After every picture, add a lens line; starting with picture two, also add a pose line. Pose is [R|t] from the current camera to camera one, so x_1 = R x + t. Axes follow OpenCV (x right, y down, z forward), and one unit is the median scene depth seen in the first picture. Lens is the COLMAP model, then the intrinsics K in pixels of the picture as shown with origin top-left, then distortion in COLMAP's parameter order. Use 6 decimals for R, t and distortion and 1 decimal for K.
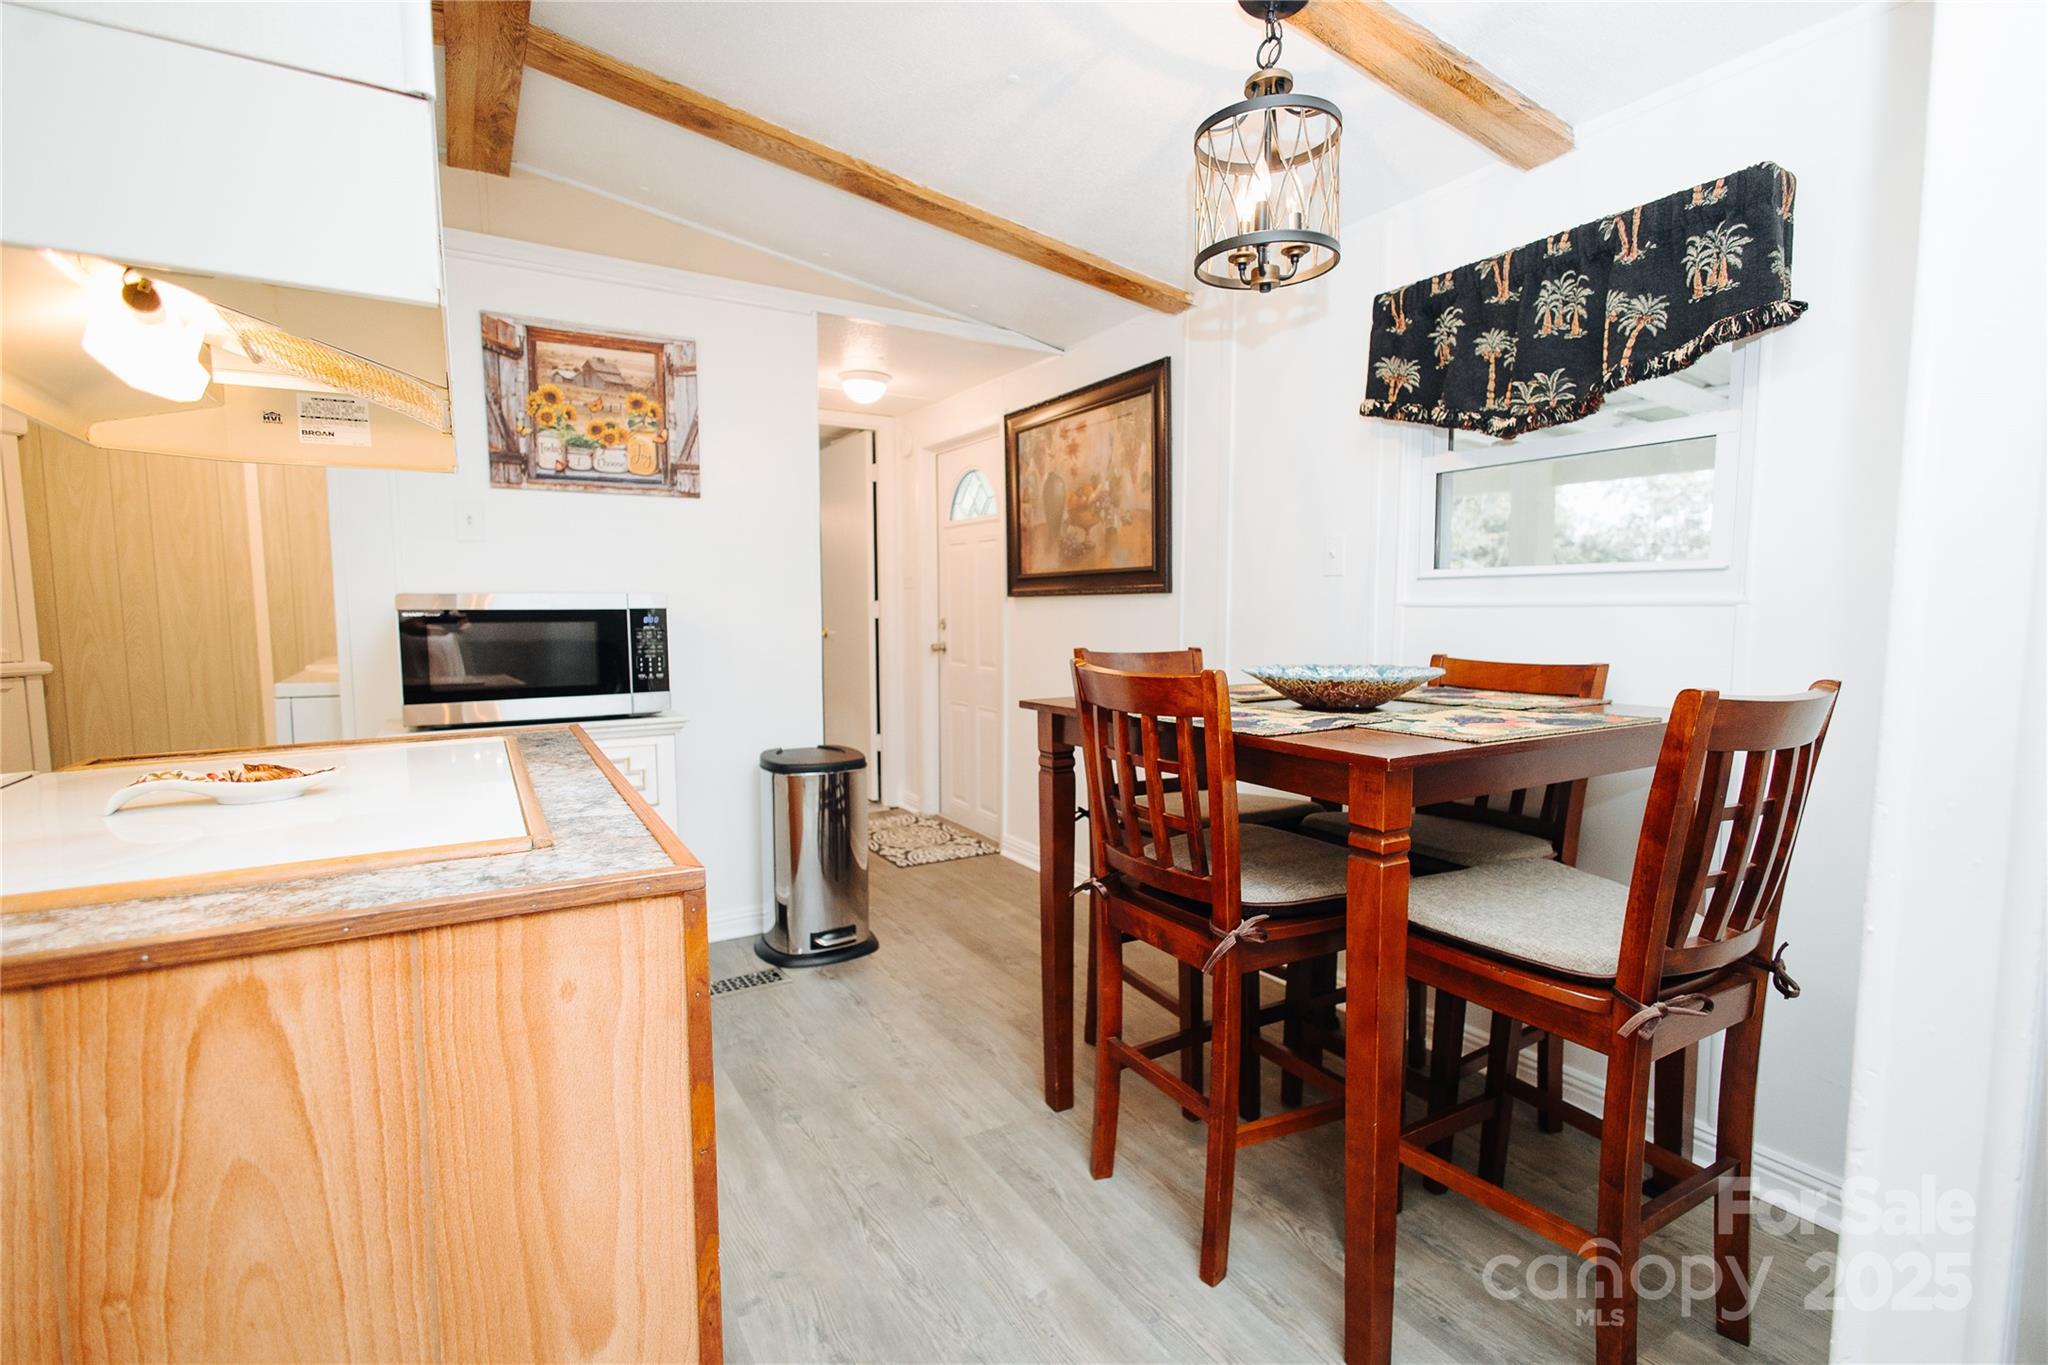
lens RADIAL K [[953.4, 0, 1019.1], [0, 953.4, 674.7], [0, 0, 1]] dist [0.014401, -0.004653]
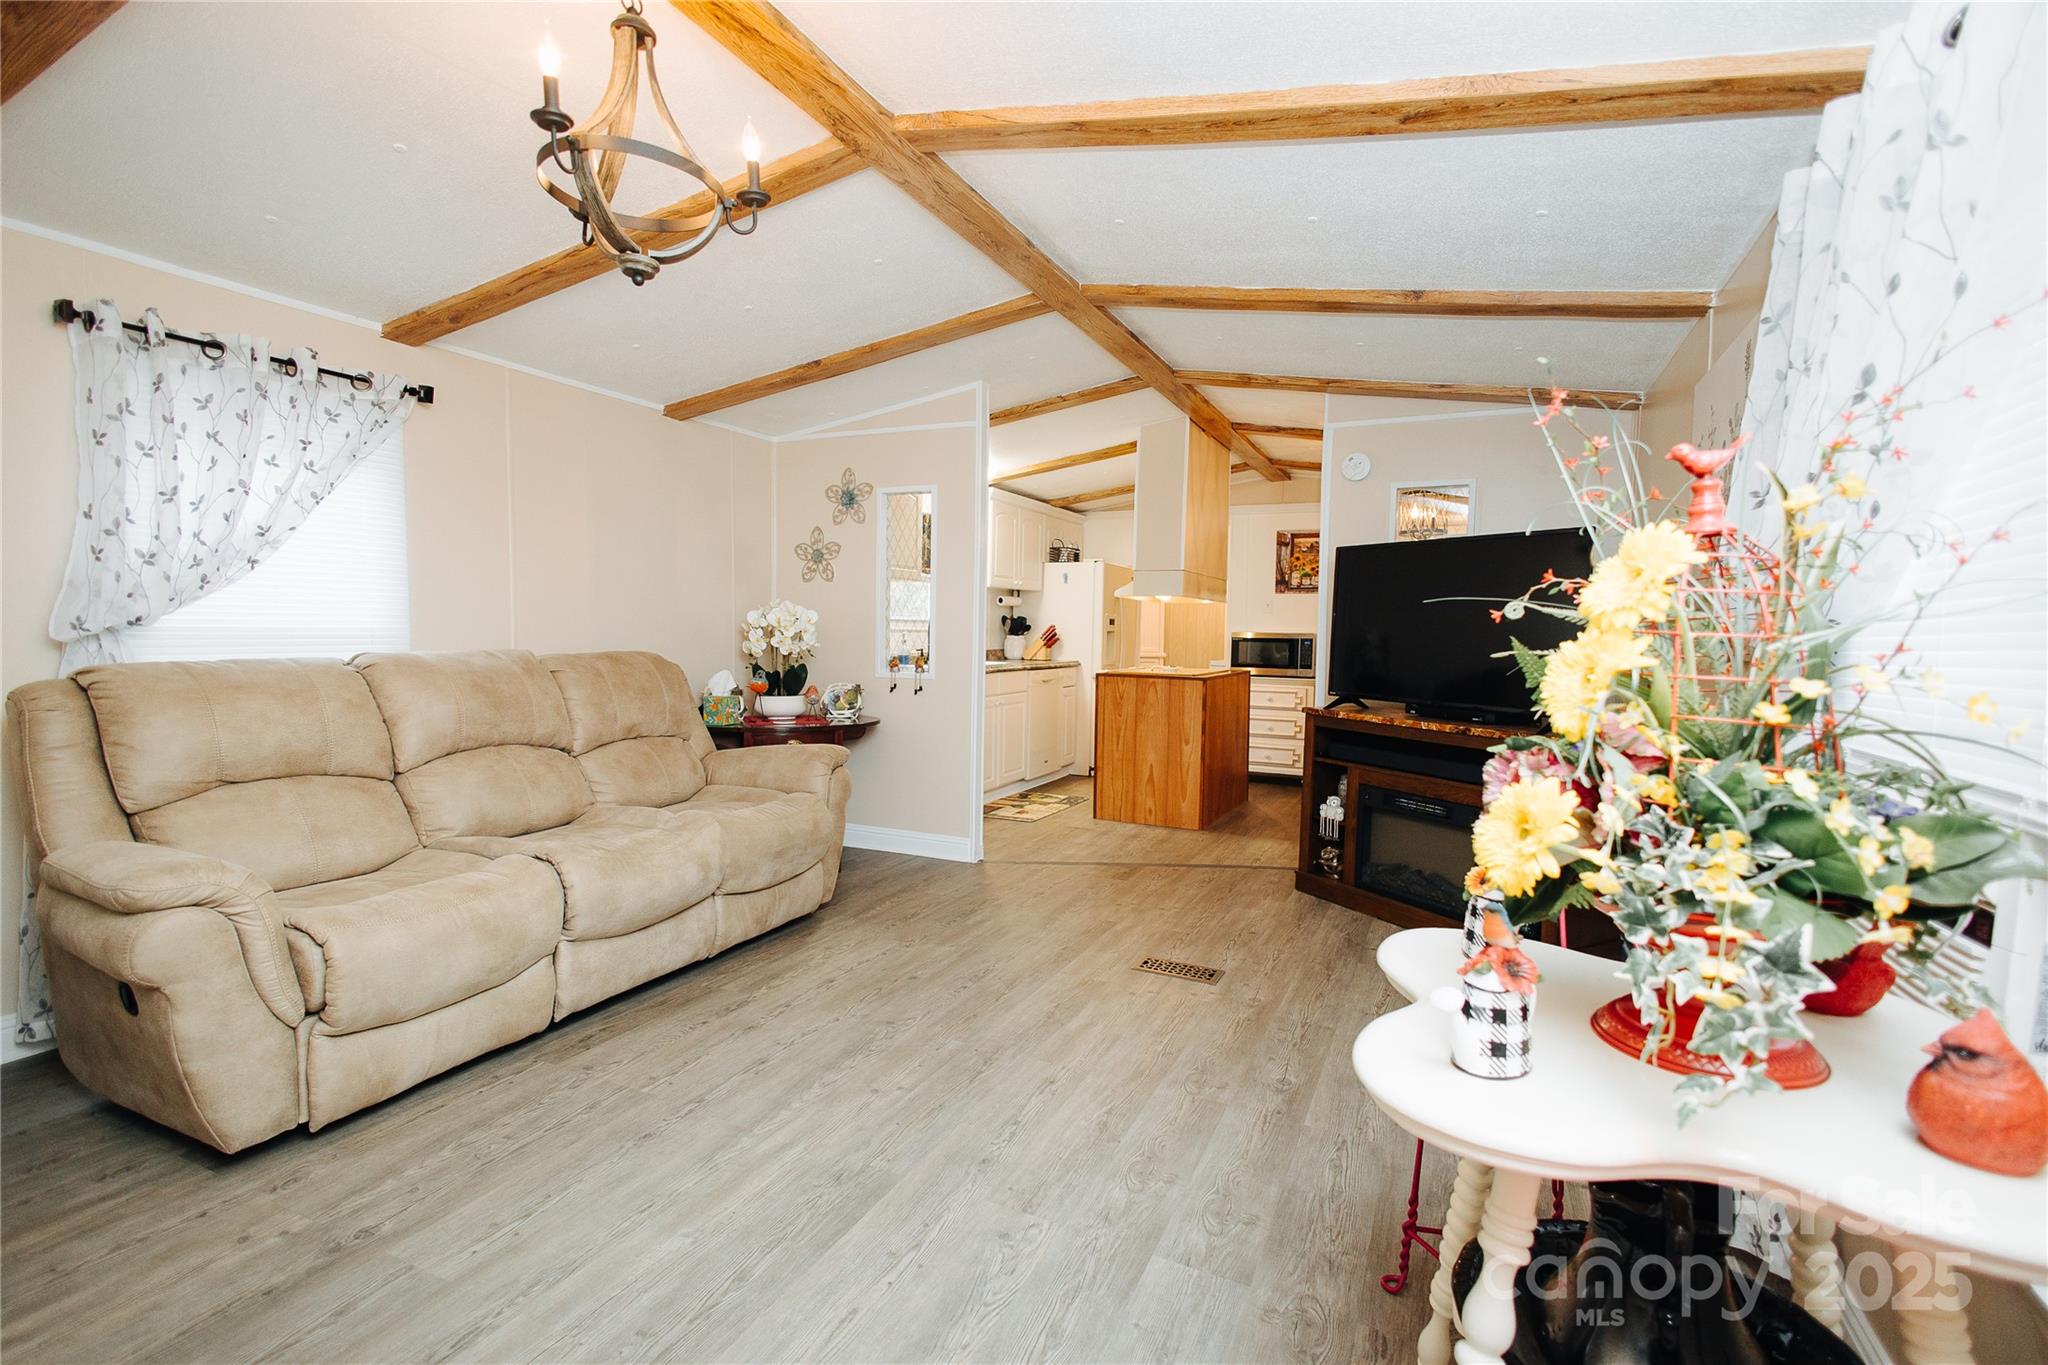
lens RADIAL K [[953.4, 0, 1034.2], [0, 953.4, 690.9], [0, 0, 1]] dist [0.014401, -0.004653]
pose [[0.567389, 0.069801, -0.820486, 1.536337], [-0.078224, 0.996464, 0.030678, 0.062670], [0.819726, 0.046775, 0.570842, -1.302090]]
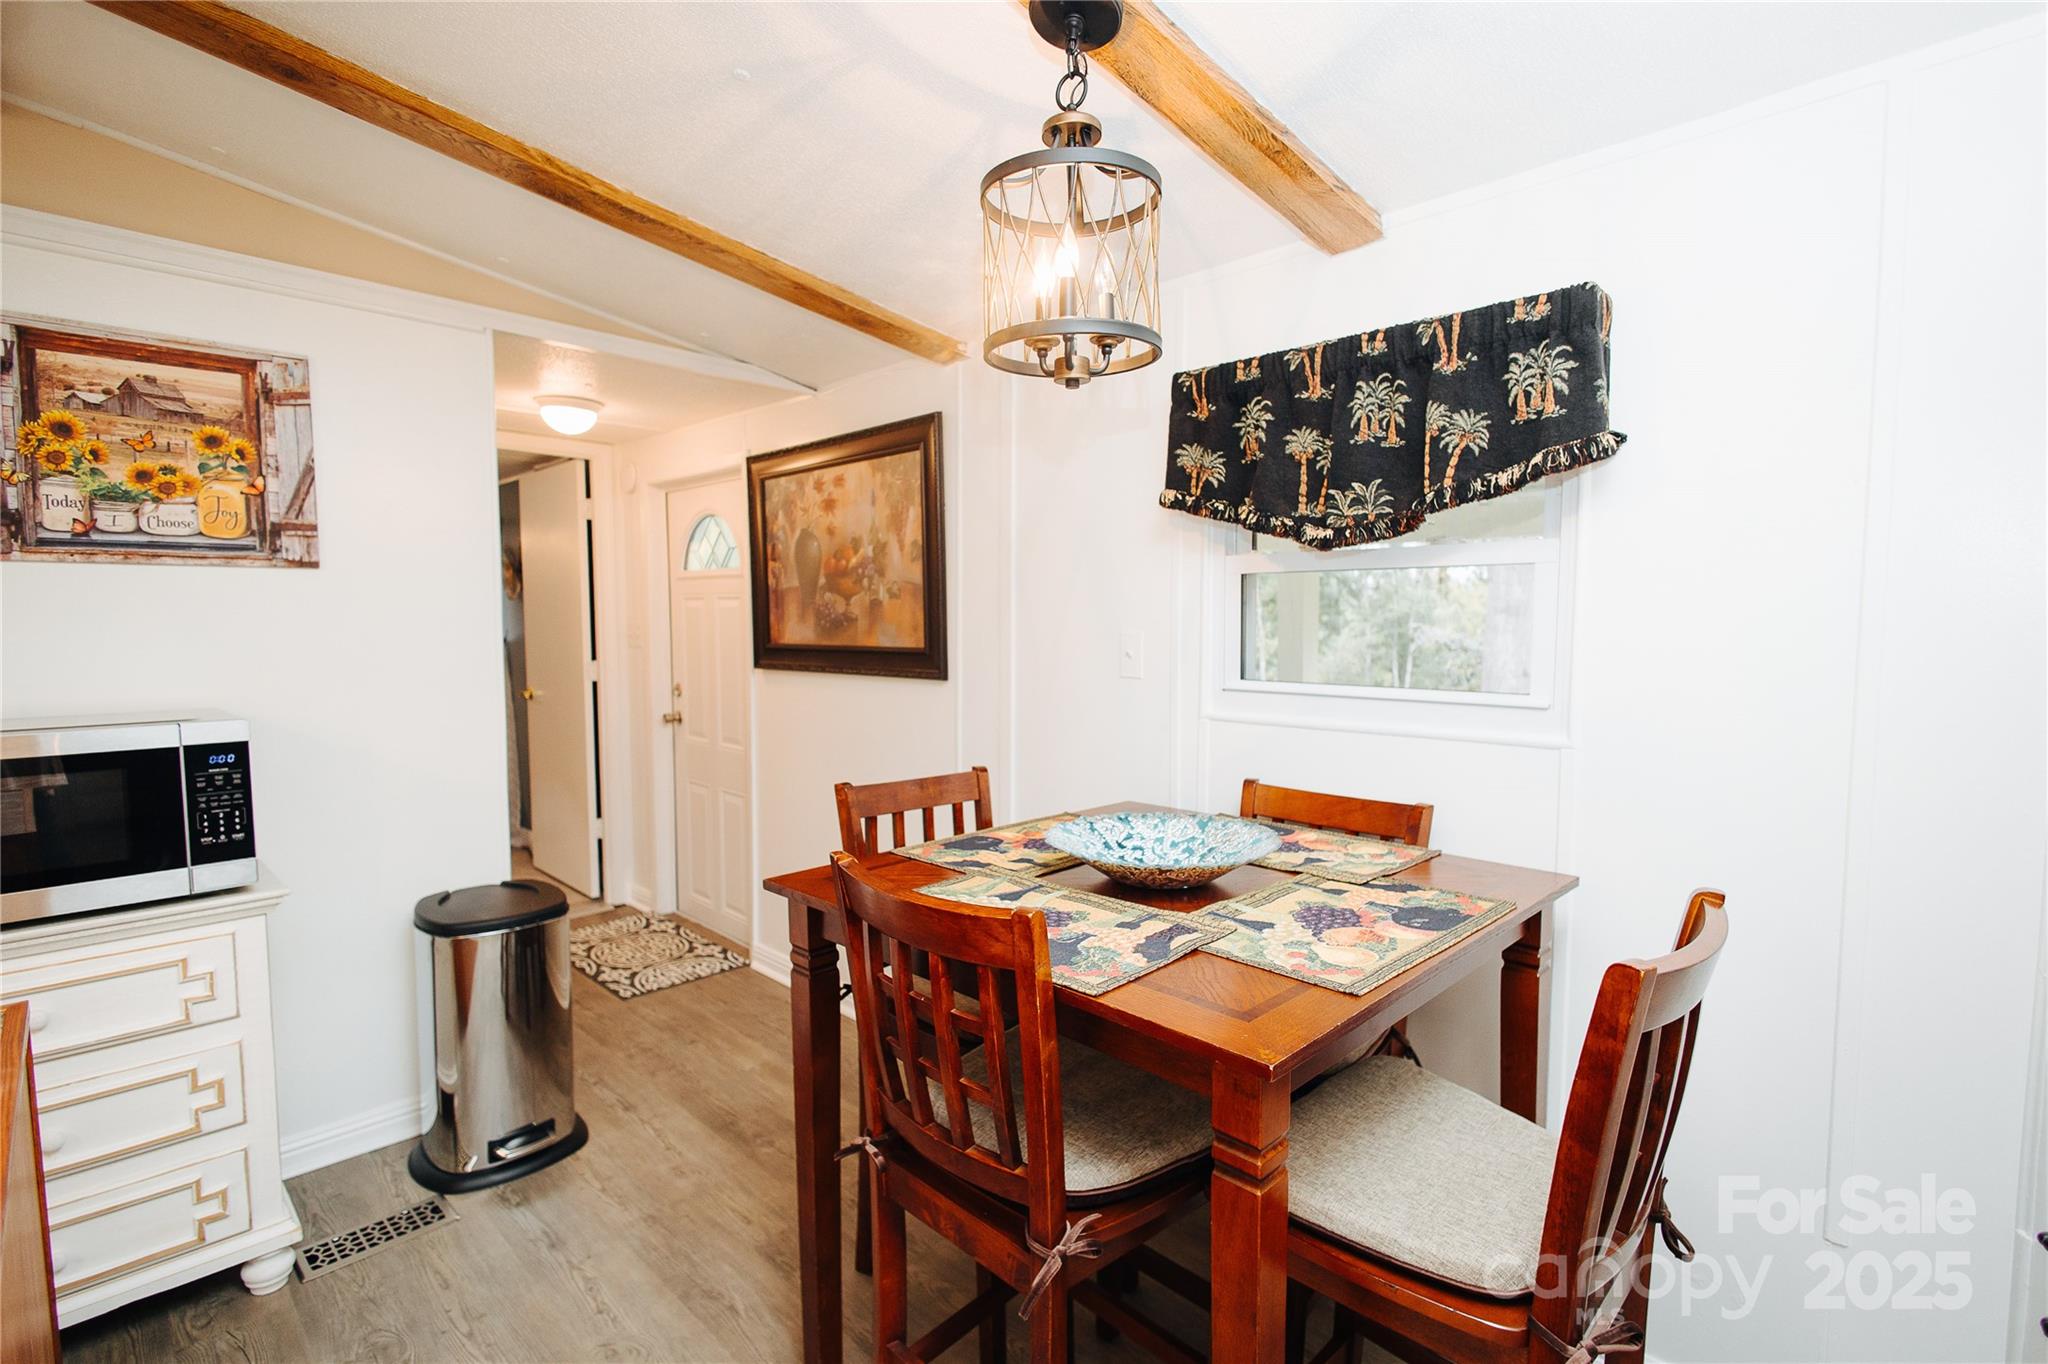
lens RADIAL K [[953.4, 0, 1025.7], [0, 953.4, 662.6], [0, 0, 1]] dist [0.014401, -0.004653]
pose [[0.967347, -0.017047, 0.252881, 0.011234], [0.020589, 0.999723, -0.011366, -0.114686], [-0.252618, 0.016201, 0.967431, 0.172149]]
